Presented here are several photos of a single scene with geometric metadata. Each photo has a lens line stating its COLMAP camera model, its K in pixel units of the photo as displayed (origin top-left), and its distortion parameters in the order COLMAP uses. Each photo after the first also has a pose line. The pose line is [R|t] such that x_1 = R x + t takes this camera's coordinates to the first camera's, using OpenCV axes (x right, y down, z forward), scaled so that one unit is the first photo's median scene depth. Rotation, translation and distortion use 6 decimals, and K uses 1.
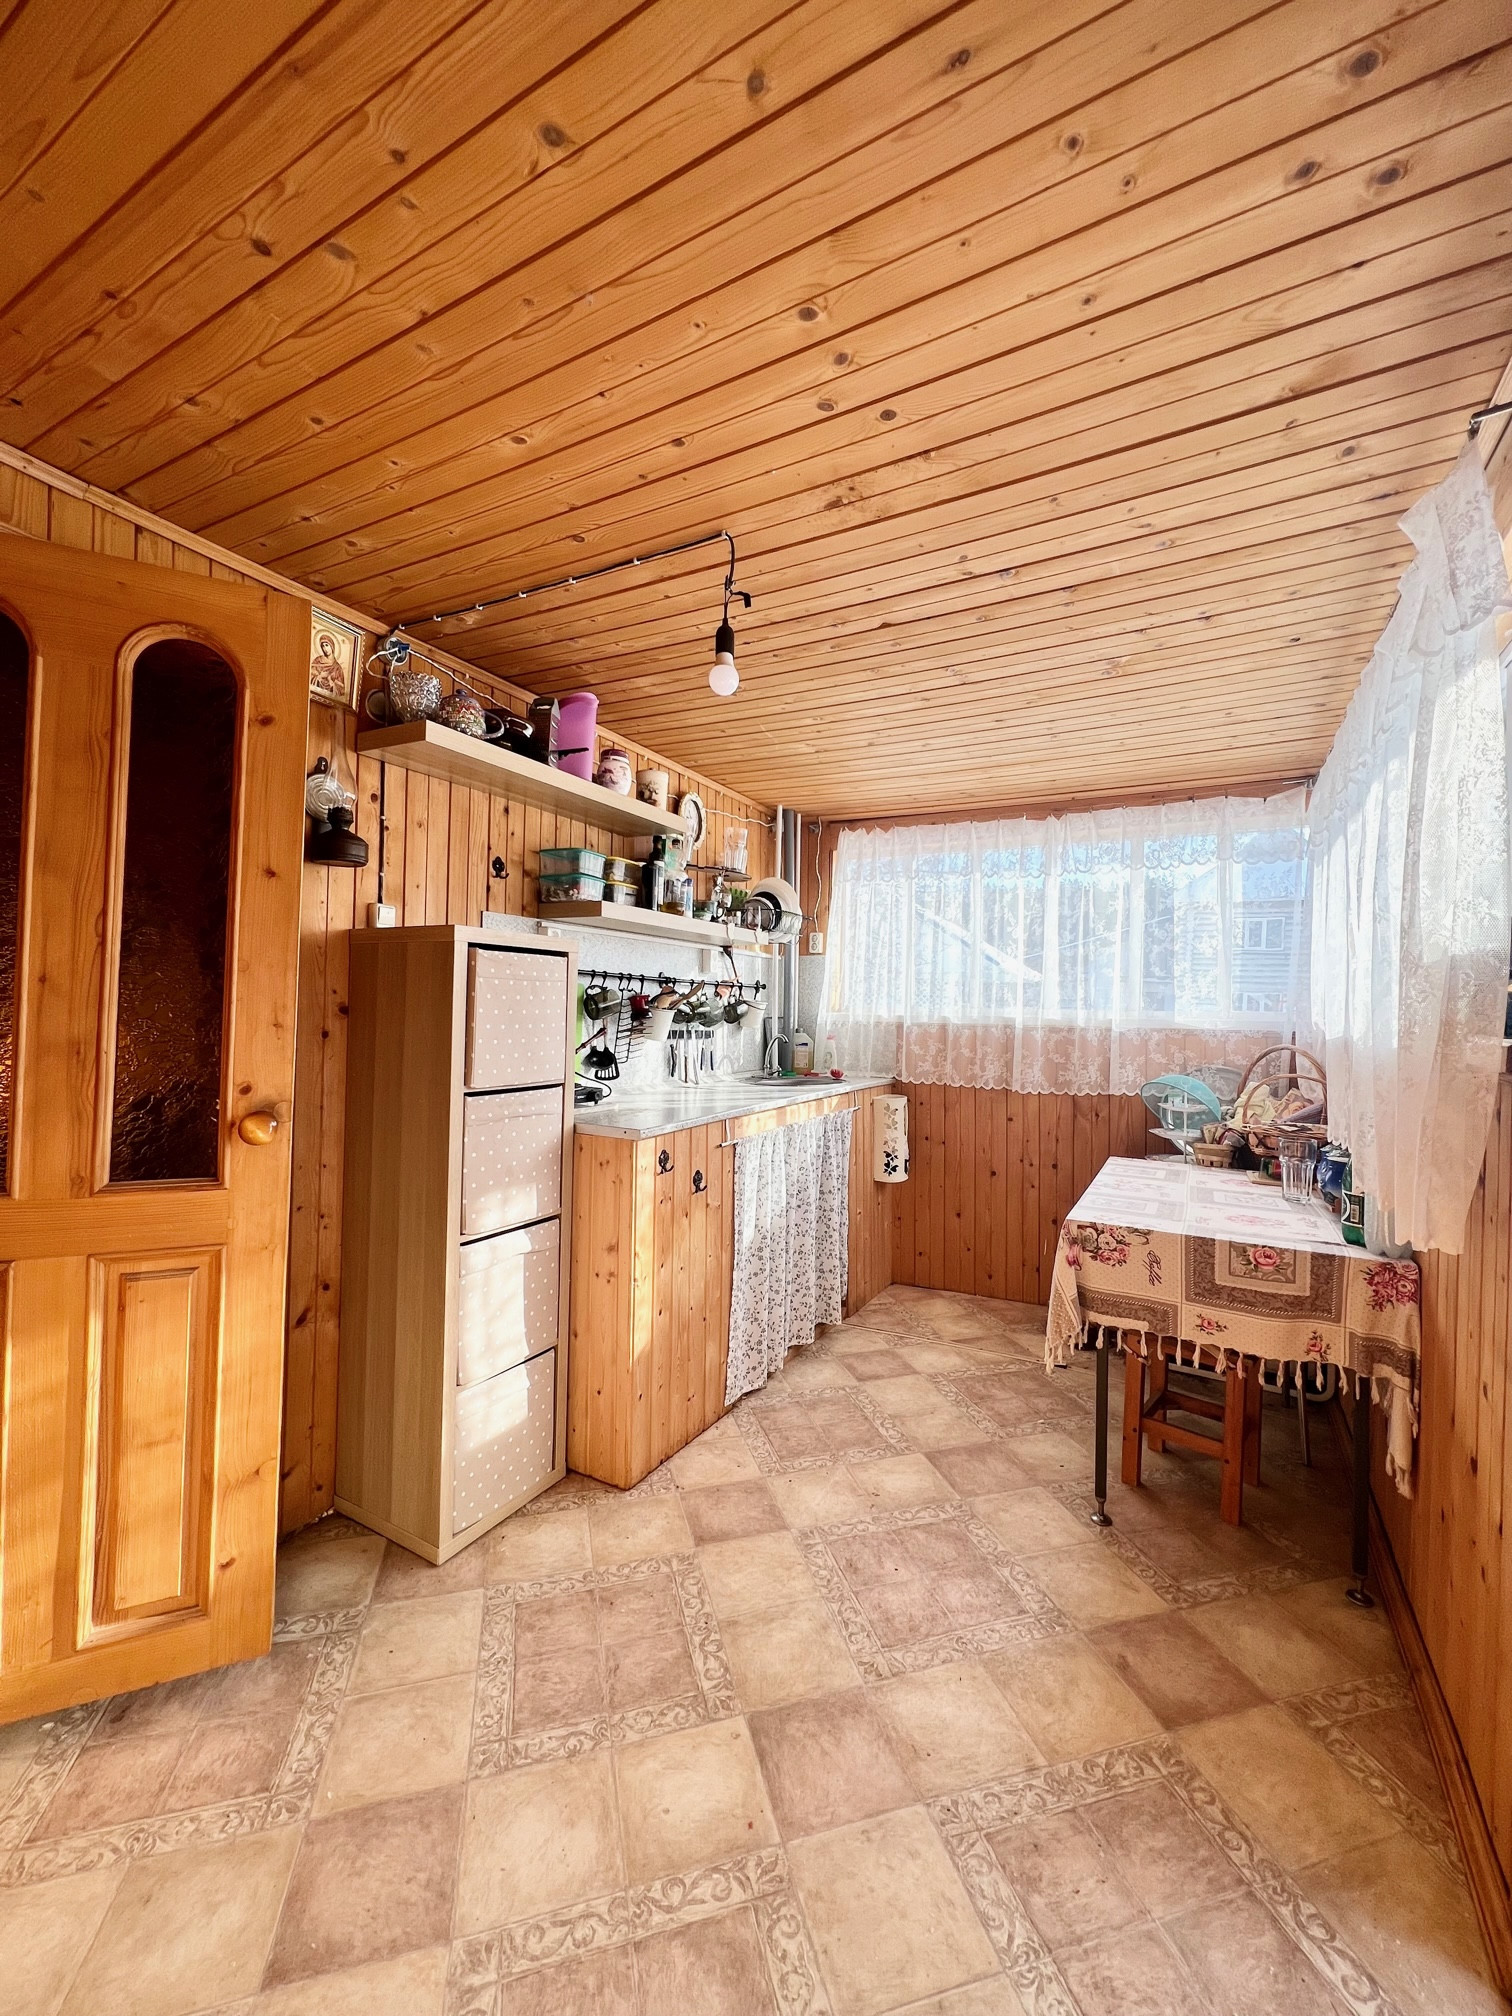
lens RADIAL K [[801.9, 0, 758.9], [0, 801.9, 1003.4], [0, 0, 1]] dist [-0.002472, 0.000649]
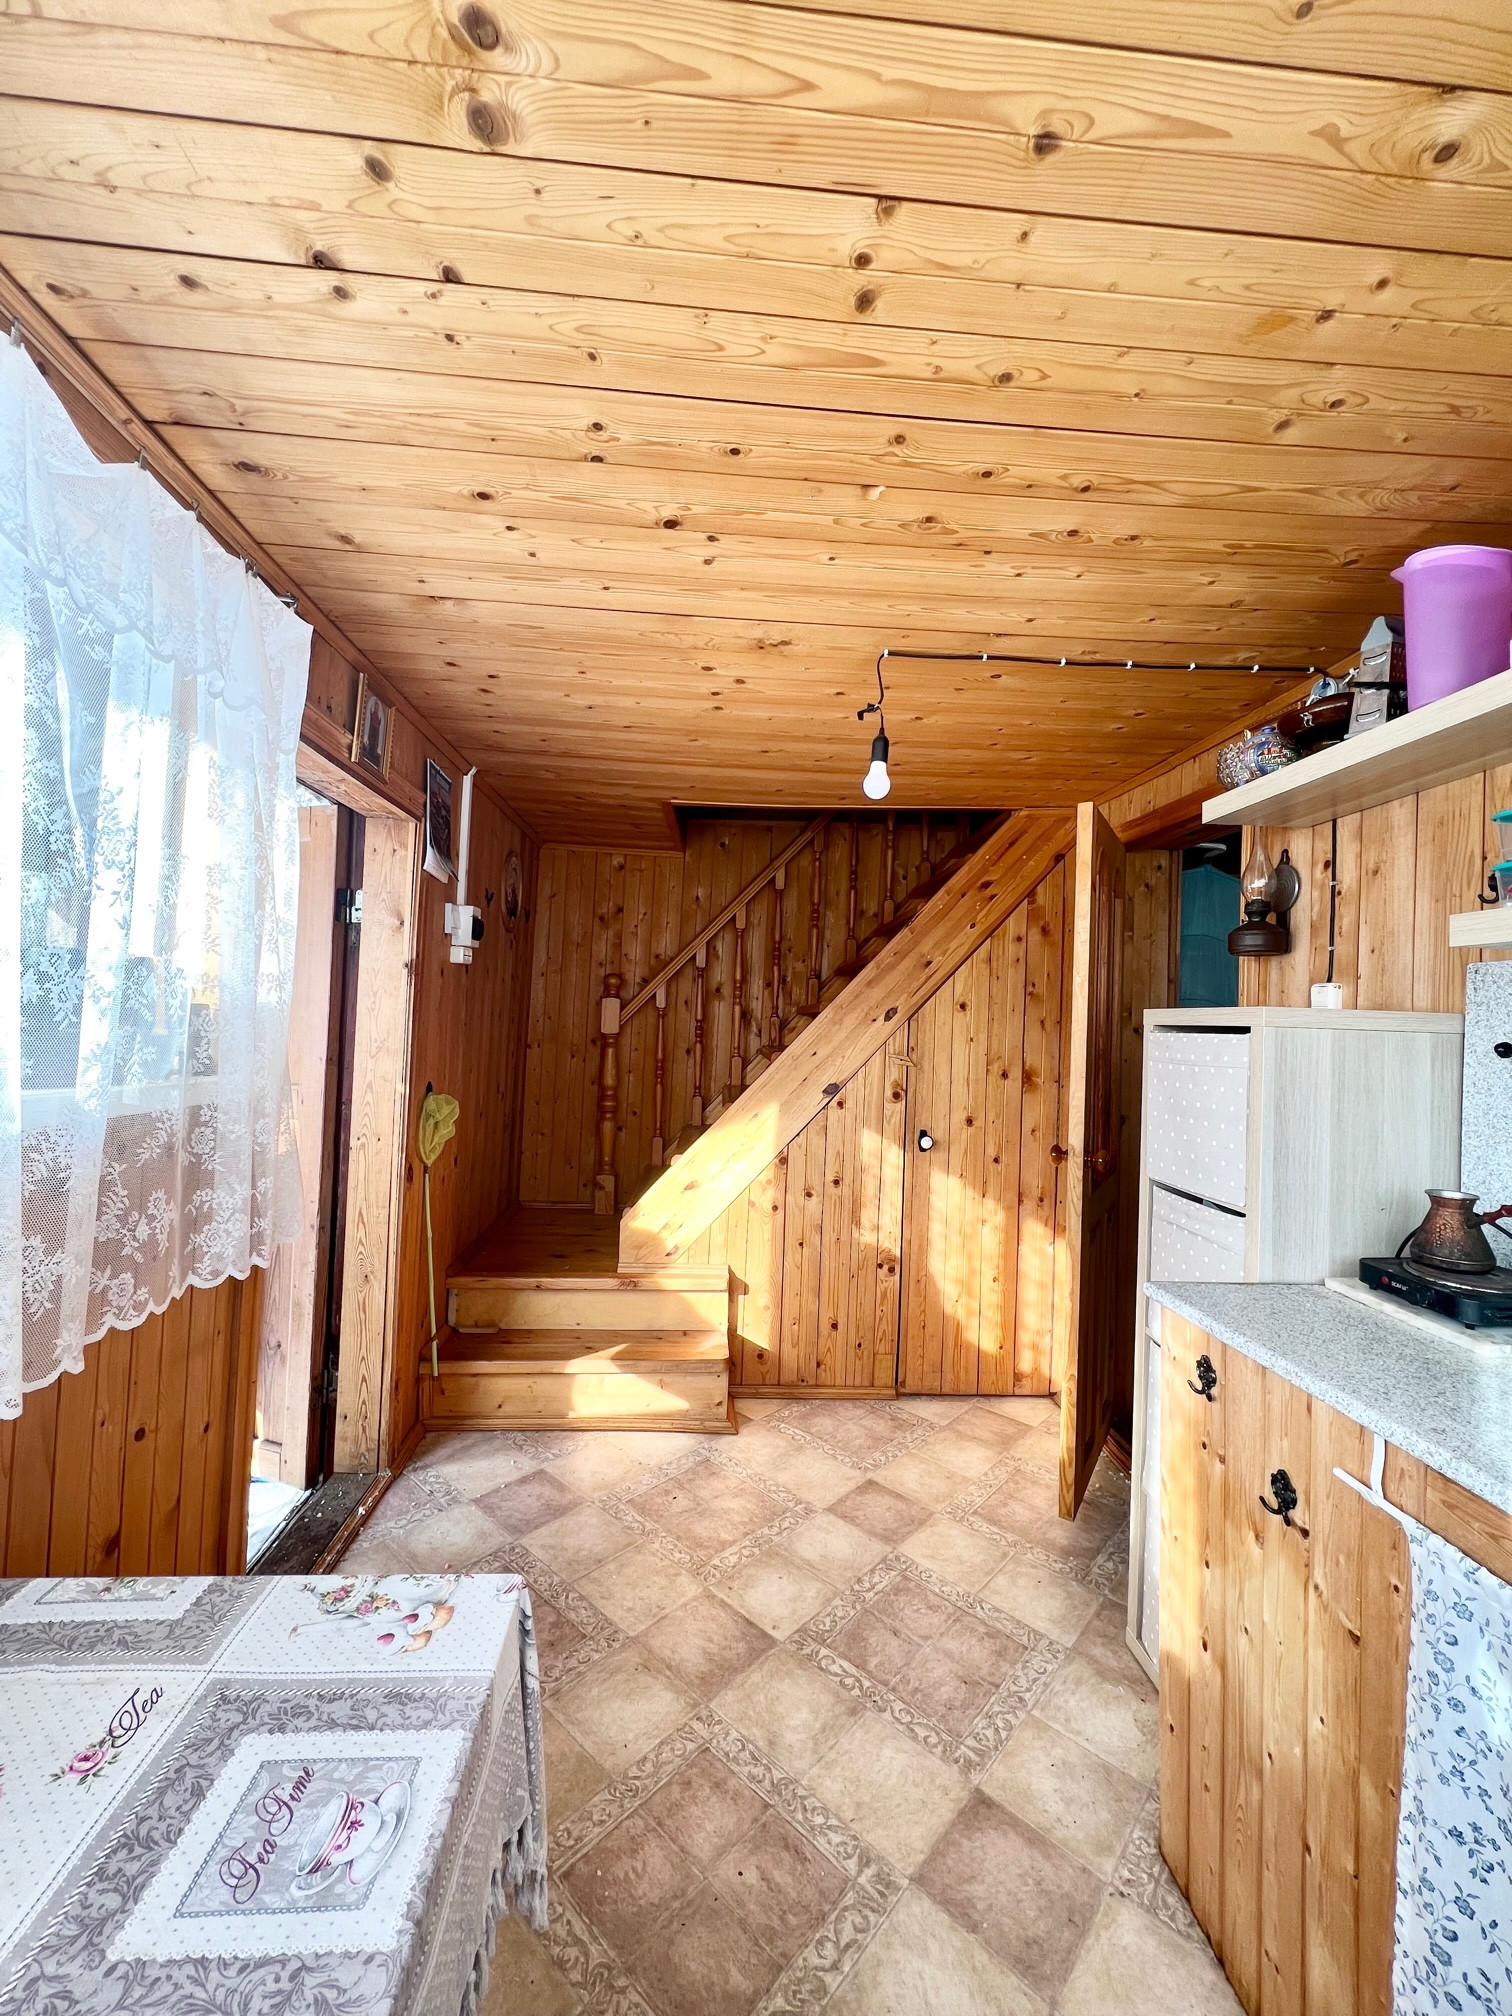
lens RADIAL K [[801.9, 0, 758.9], [0, 801.9, 1003.4], [0, 0, 1]] dist [-0.002472, 0.000649]
pose [[-0.836649, -0.065861, -0.543765, 0.526746], [-0.053323, 0.997823, -0.038813, -0.035590], [0.545138, -0.003478, -0.838339, 1.420872]]
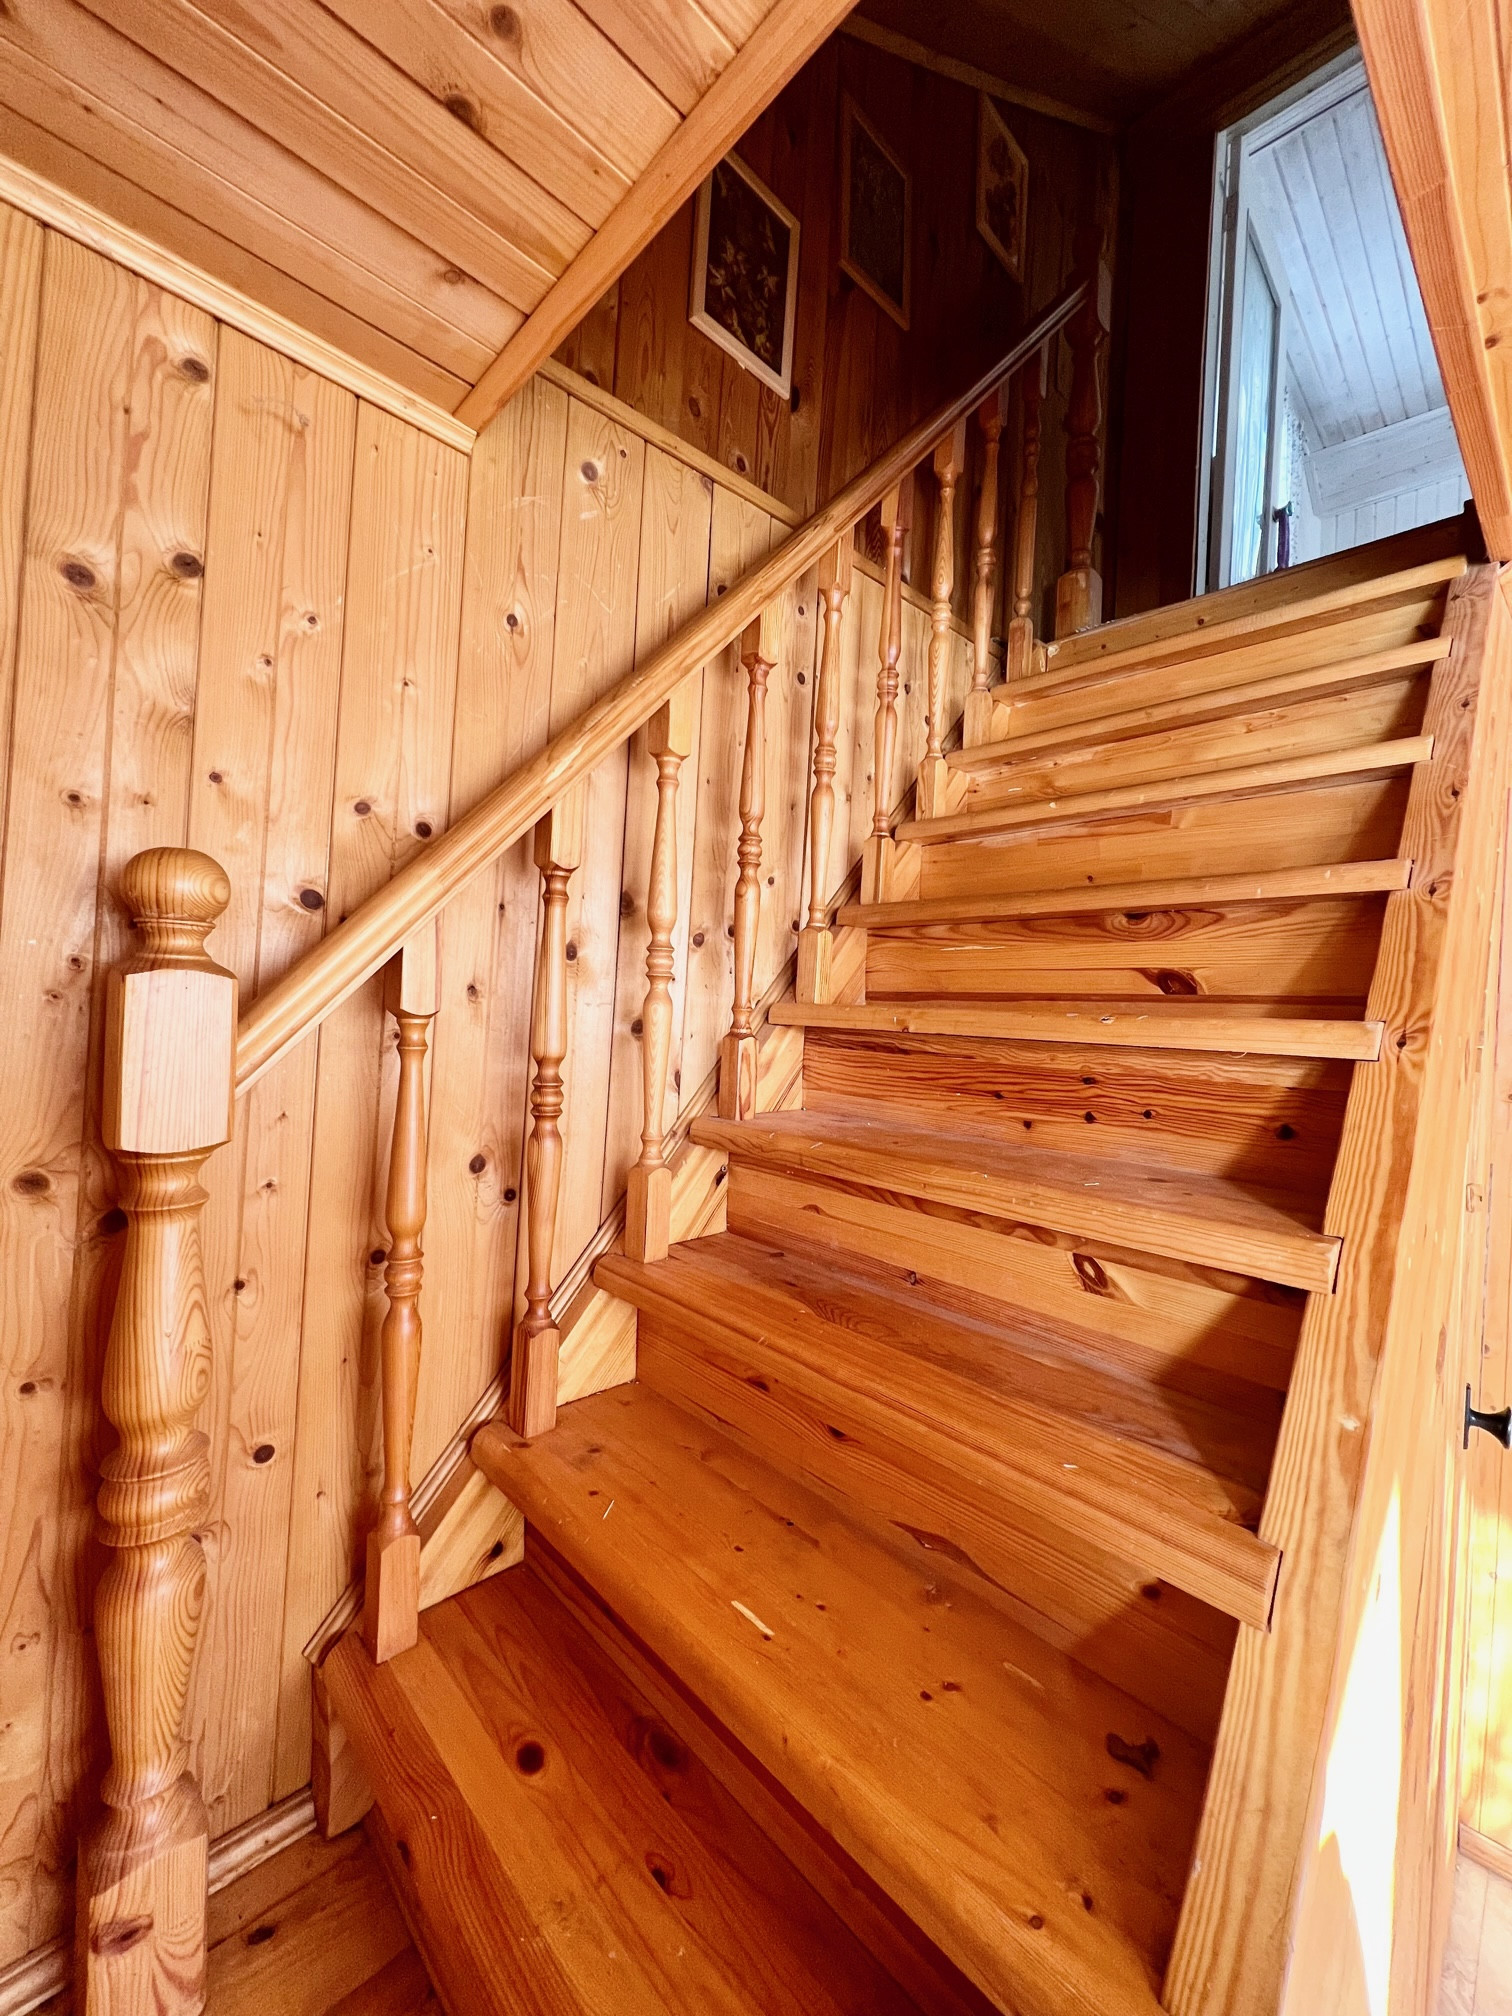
lens RADIAL K [[801.9, 0, 758.9], [0, 801.9, 1003.4], [0, 0, 1]] dist [-0.002472, 0.000649]
pose [[-0.281085, -0.039186, -0.958882, 0.083523], [-0.043689, 0.998653, -0.028005, -0.087020], [0.958688, 0.034021, -0.282419, 0.040042]]
